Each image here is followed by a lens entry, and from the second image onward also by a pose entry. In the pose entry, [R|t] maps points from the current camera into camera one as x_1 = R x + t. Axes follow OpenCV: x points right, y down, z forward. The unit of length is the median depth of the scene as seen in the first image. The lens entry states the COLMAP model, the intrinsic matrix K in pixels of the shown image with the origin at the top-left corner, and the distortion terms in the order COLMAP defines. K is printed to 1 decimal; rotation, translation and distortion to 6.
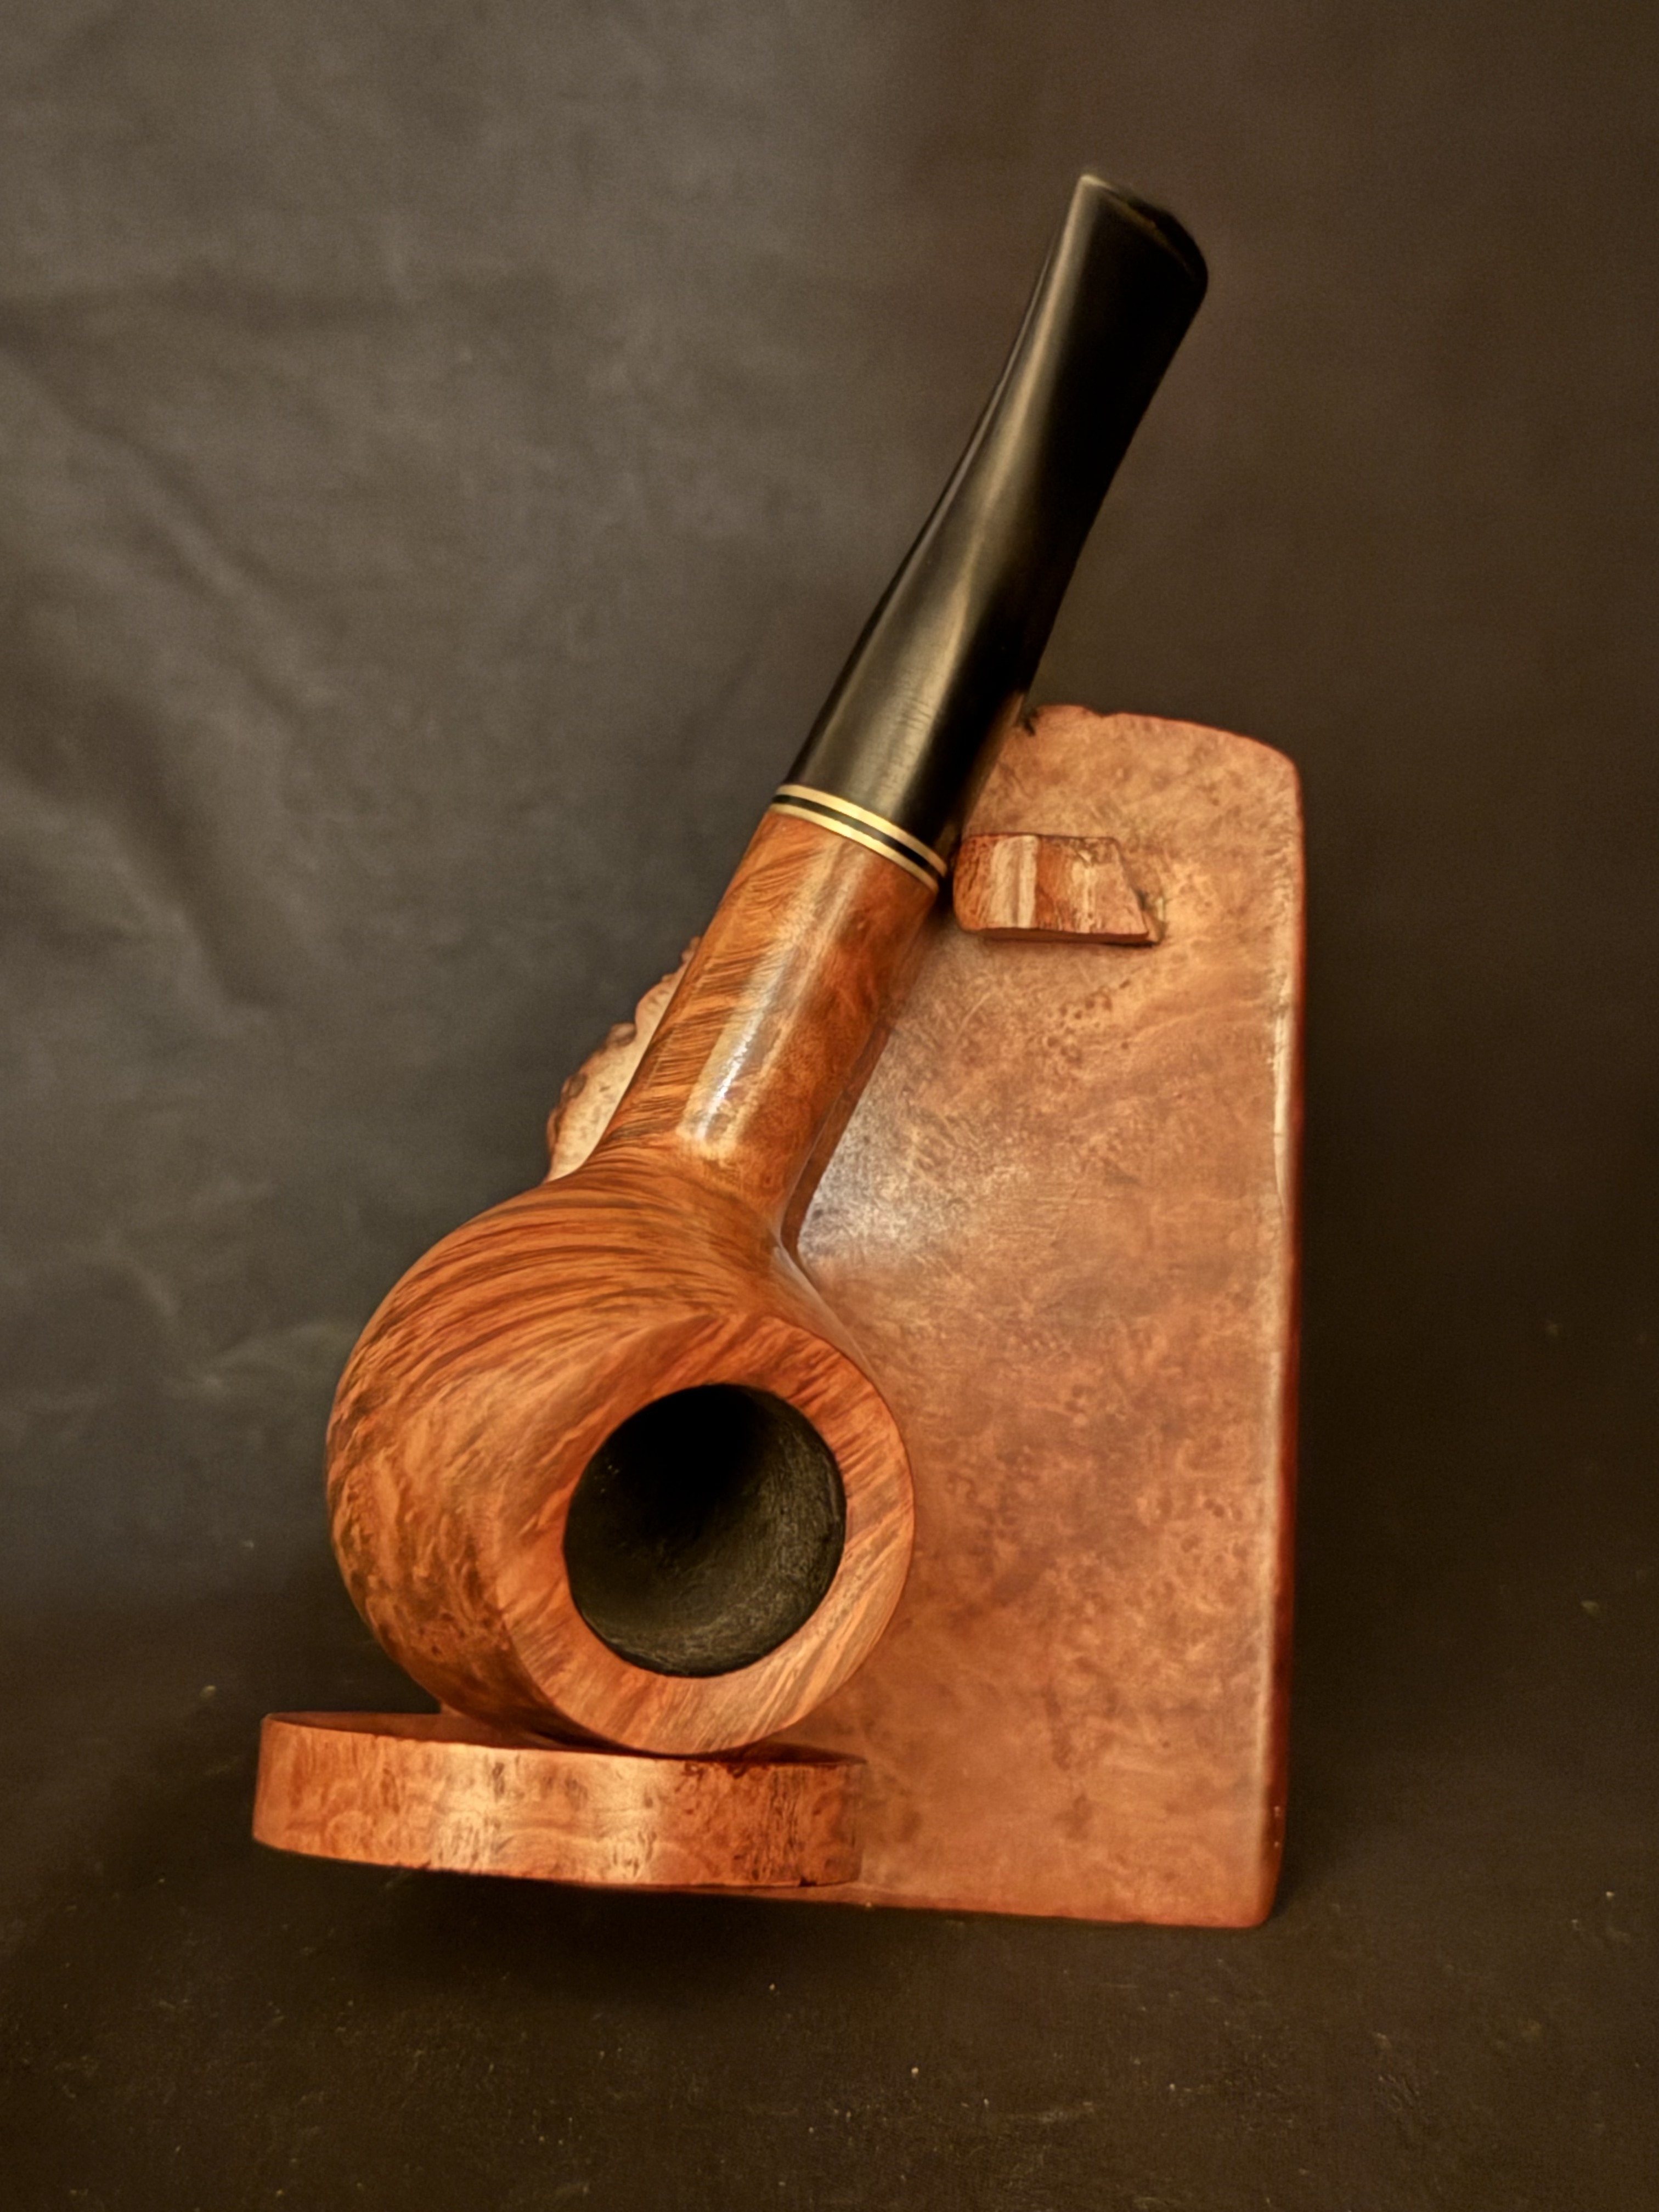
lens RADIAL K [[3271.6, 0, 829.6], [0, 3271.6, 1095.9], [0, 0, 1]] dist [0.137542, 0.000000]
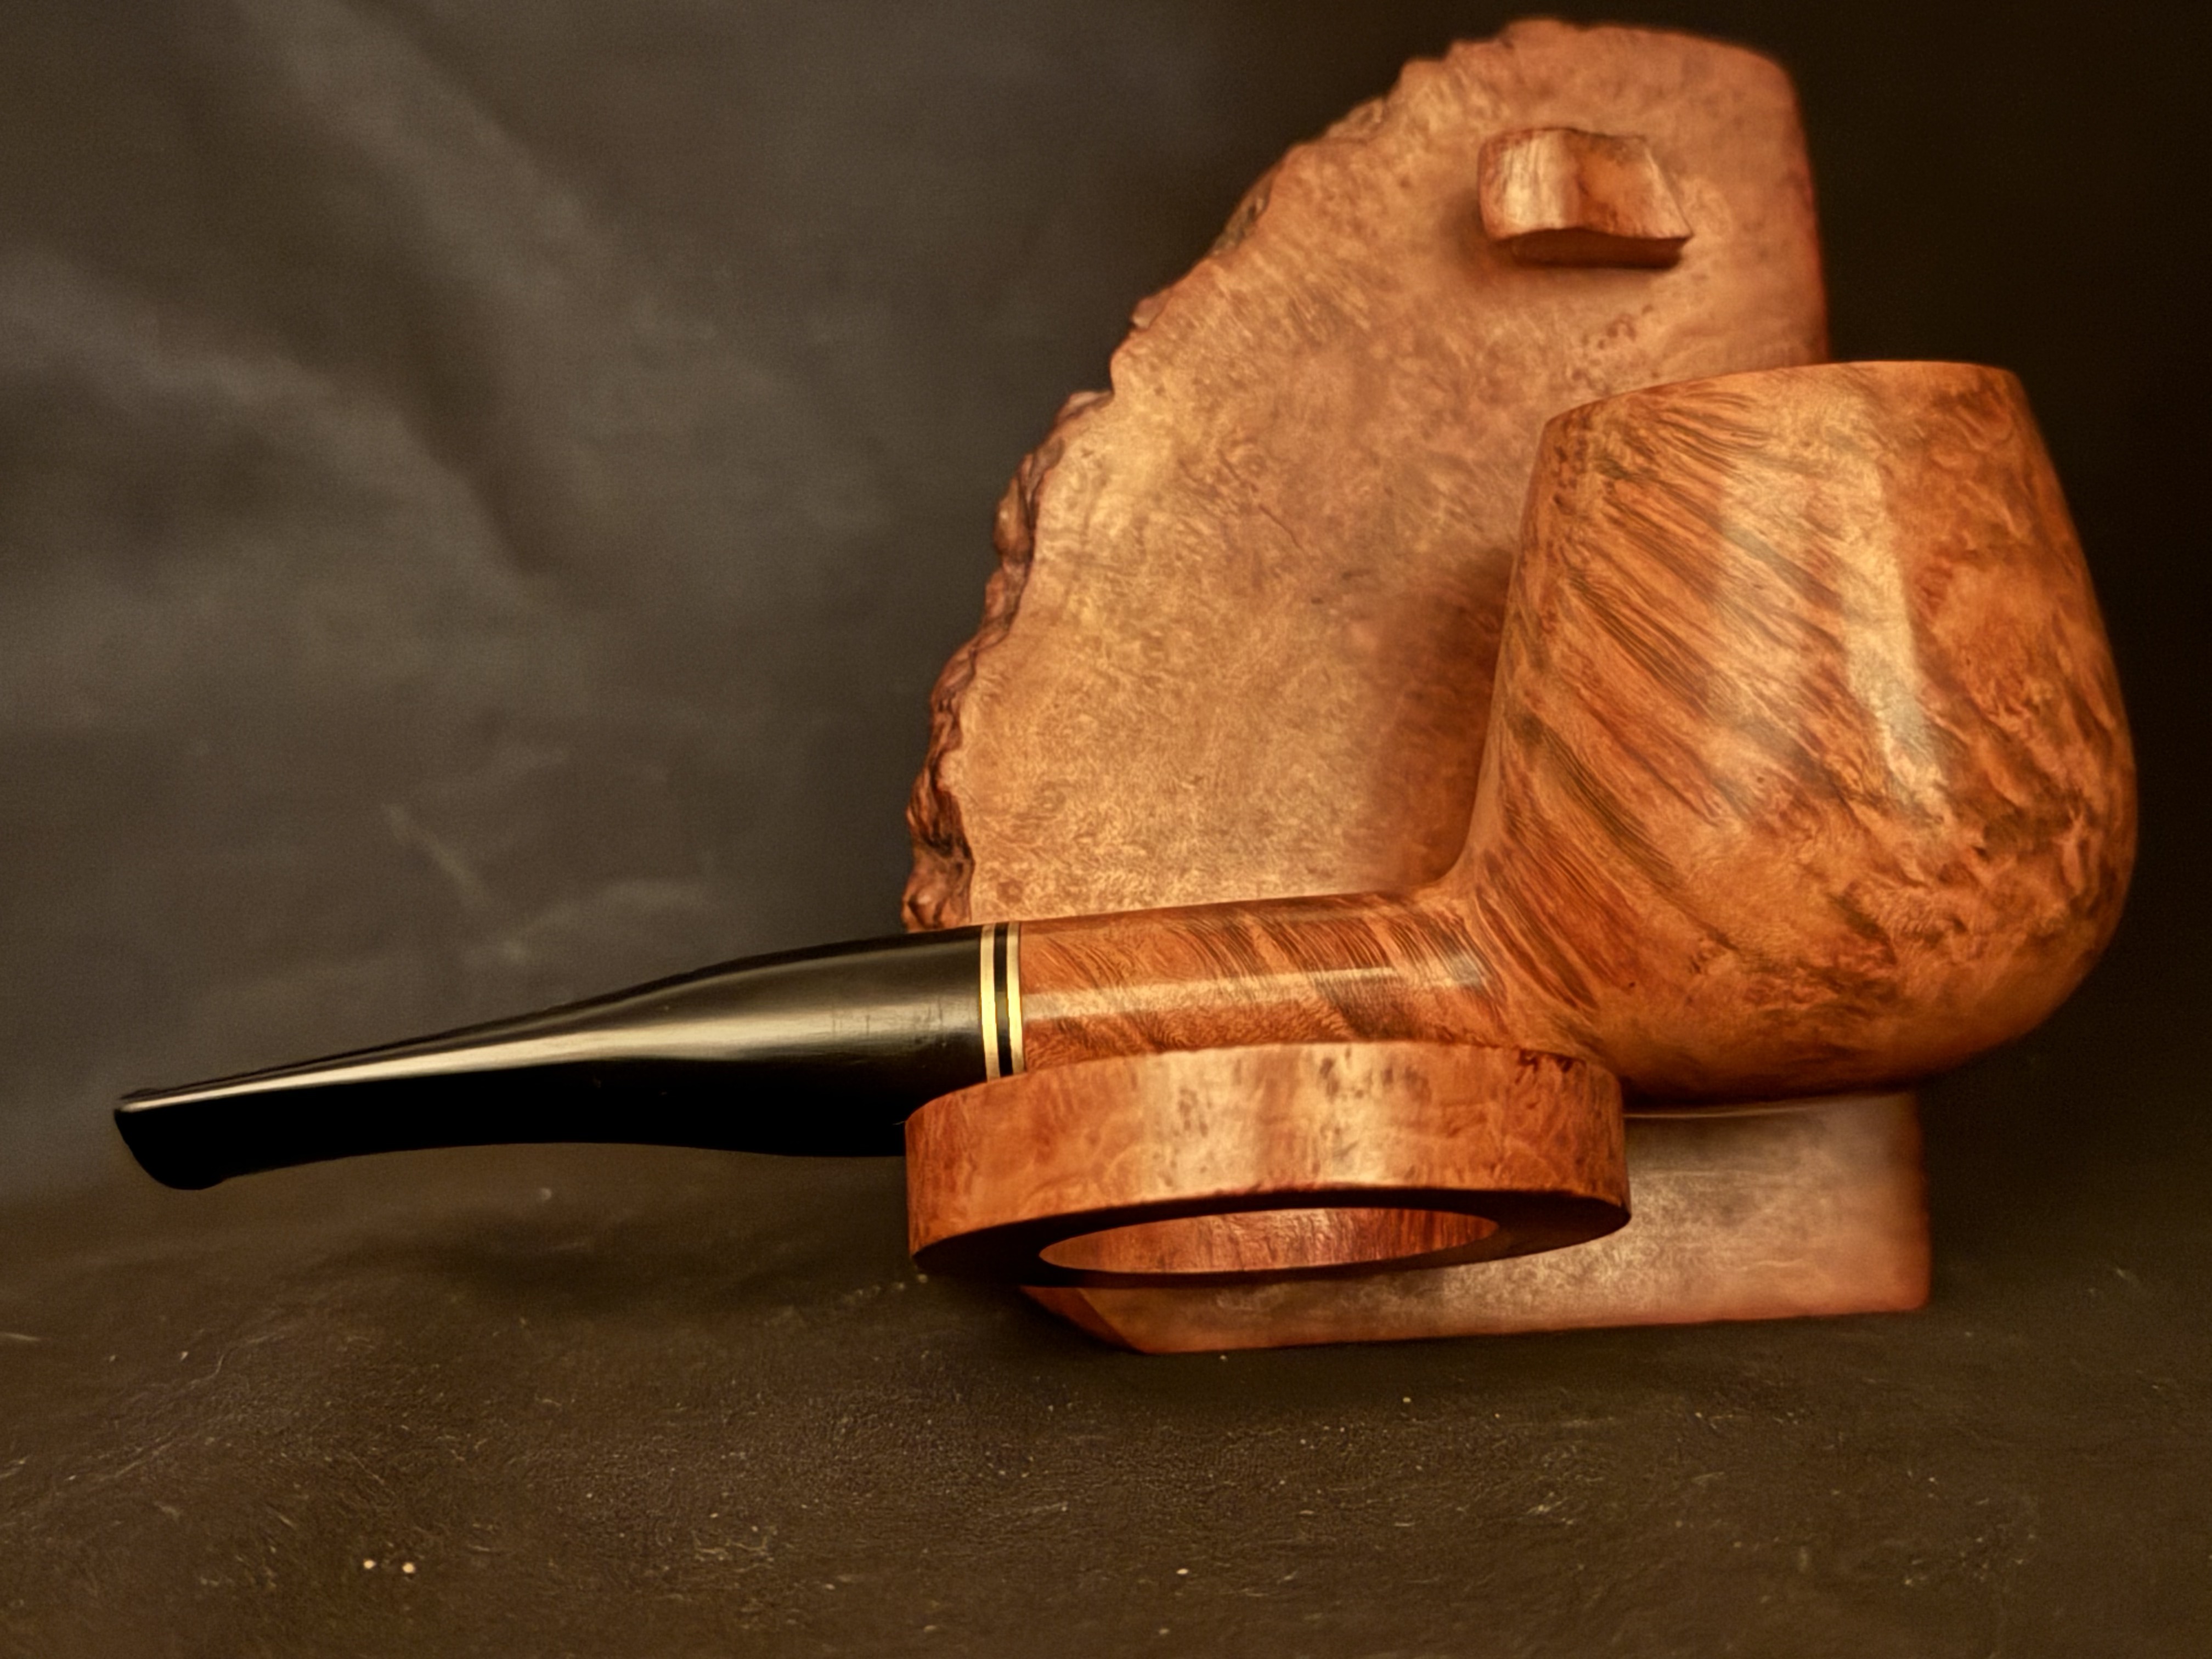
lens RADIAL K [[3271.6, 0, 1112.9], [0, 3271.6, 833.9], [0, 0, 1]] dist [0.137542, 0.000000]
pose [[0.959556, -0.060763, 0.274881, -0.317159], [0.087674, 0.992370, -0.086688, 0.179371], [-0.267516, 0.107281, 0.957562, 0.180208]]
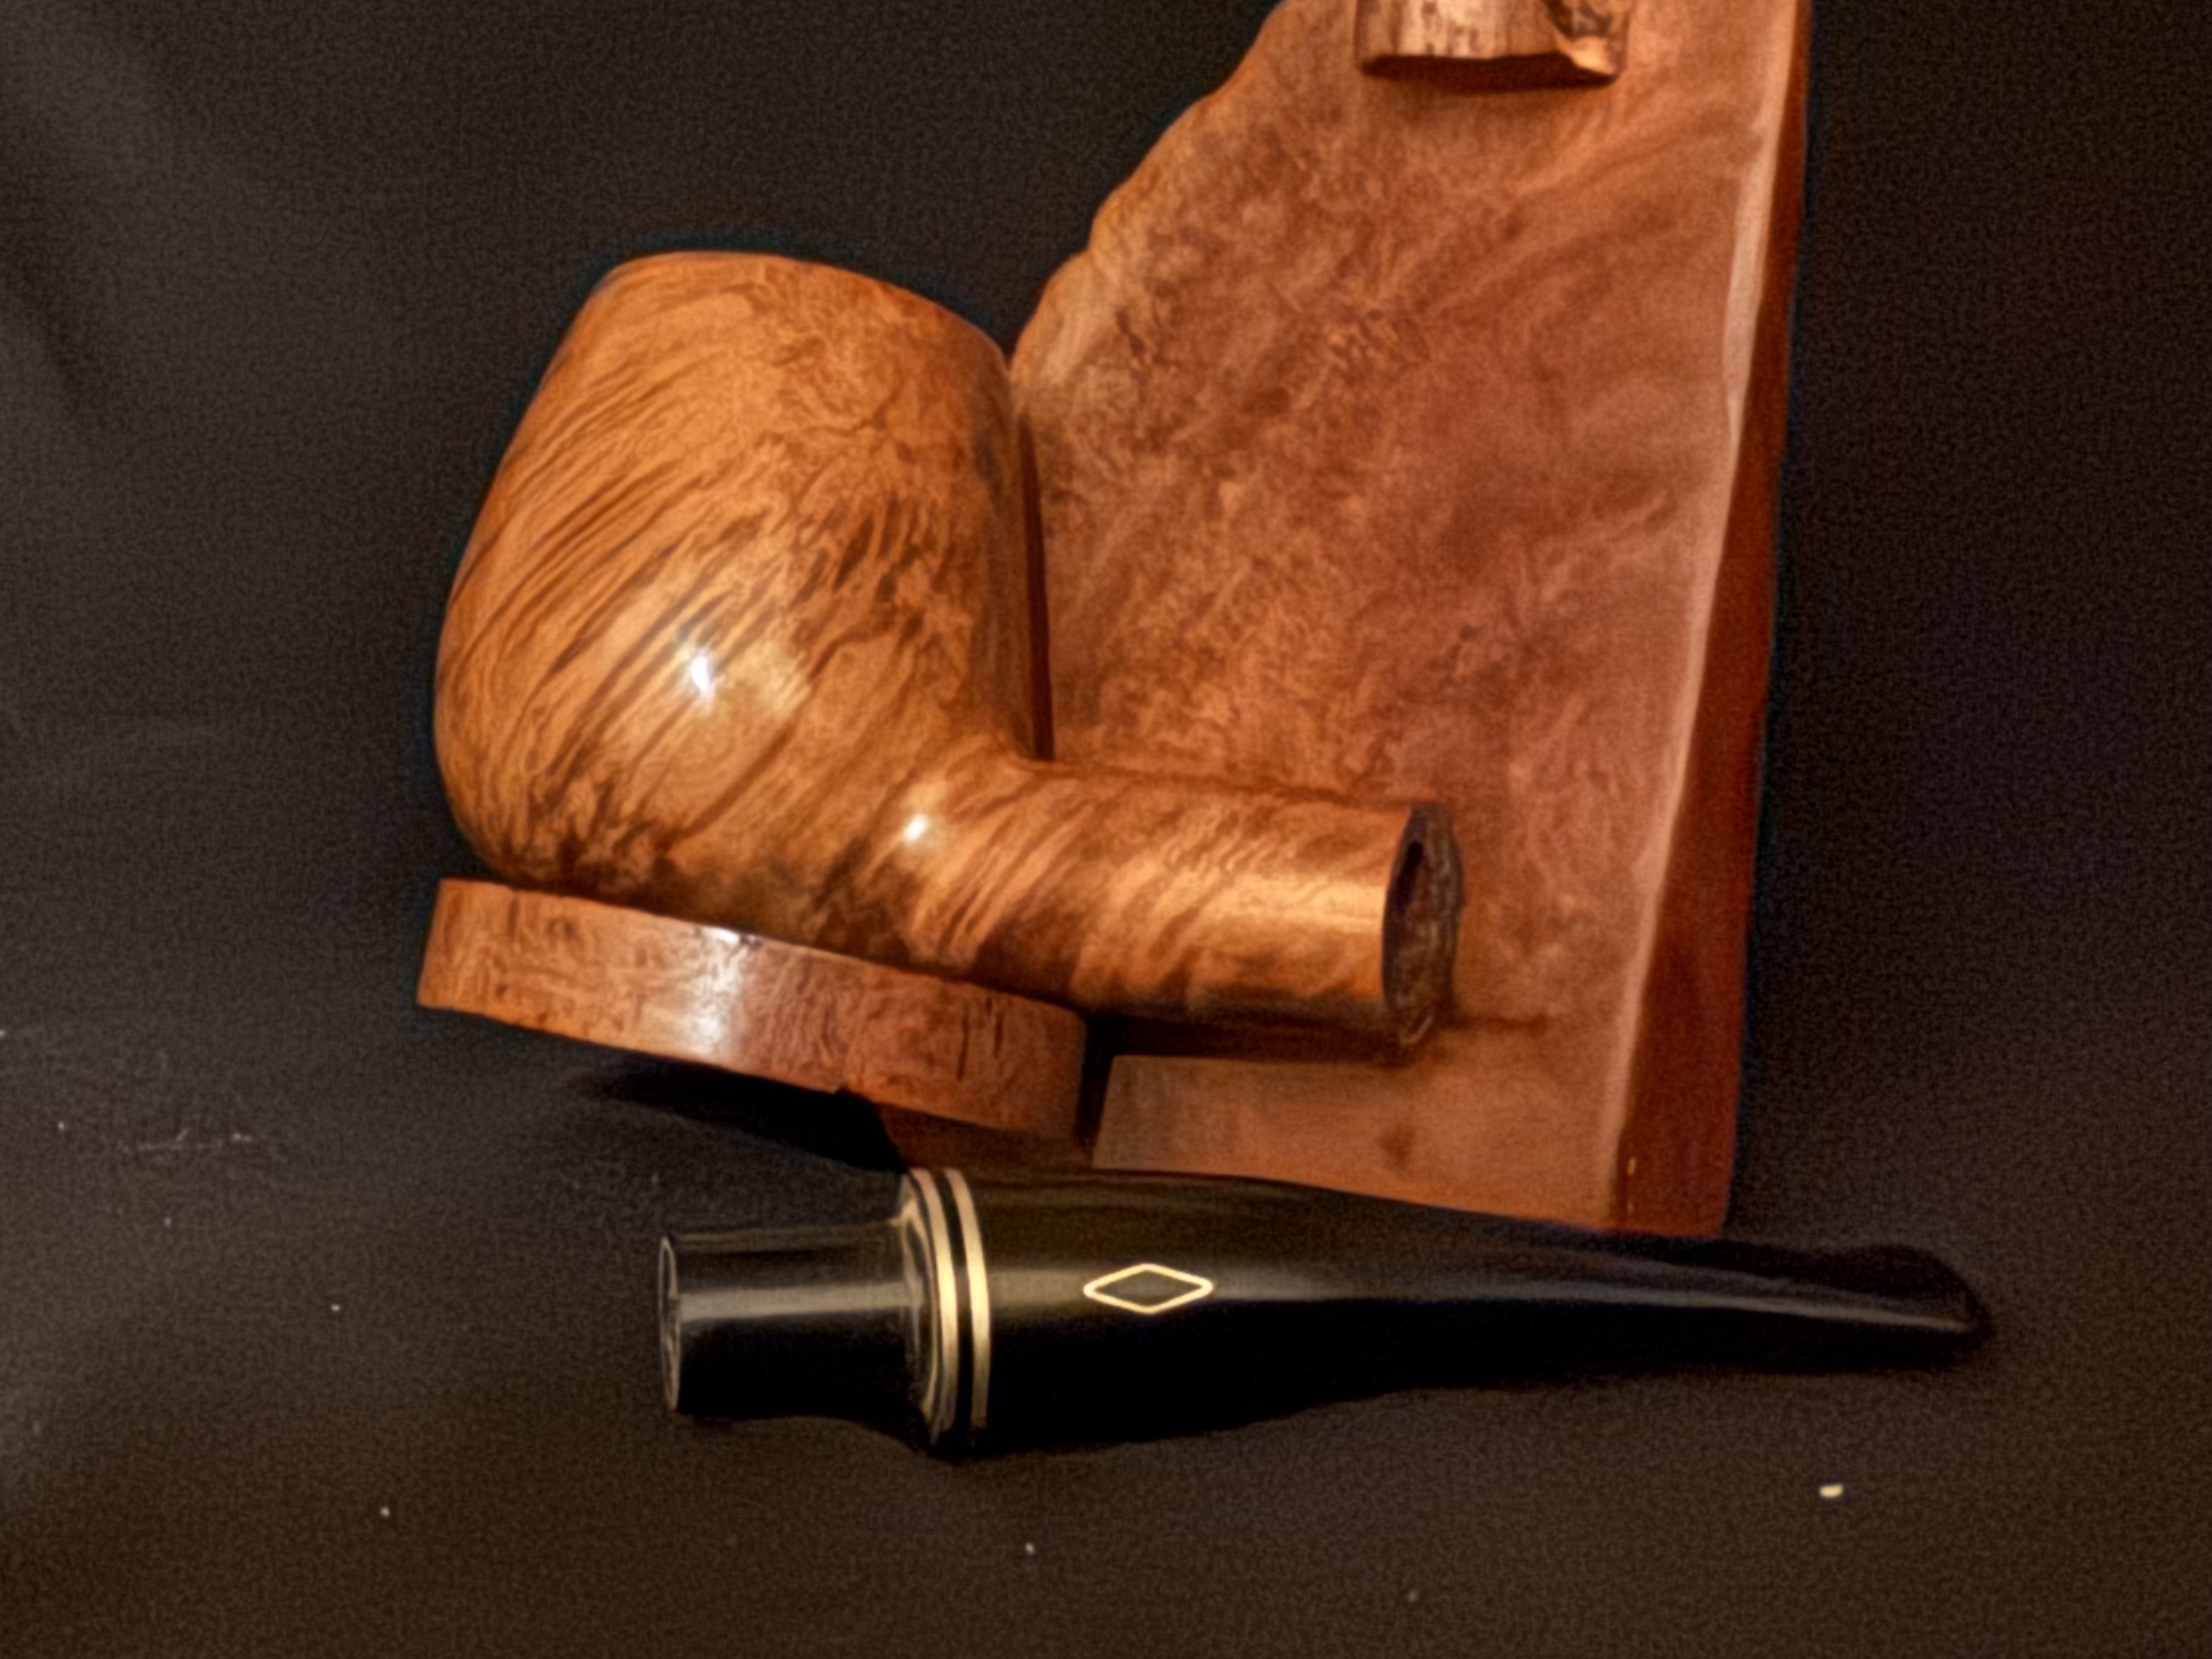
lens RADIAL K [[3155.0, 0, 977.0], [0, 3155.0, 835.6], [0, 0, 1]] dist [0.014742, 0.000000]
pose [[0.821054, 0.049341, -0.568714, 0.421740], [-0.064774, 0.997876, -0.006939, 0.153019], [0.567164, 0.042535, 0.822506, 0.297154]]
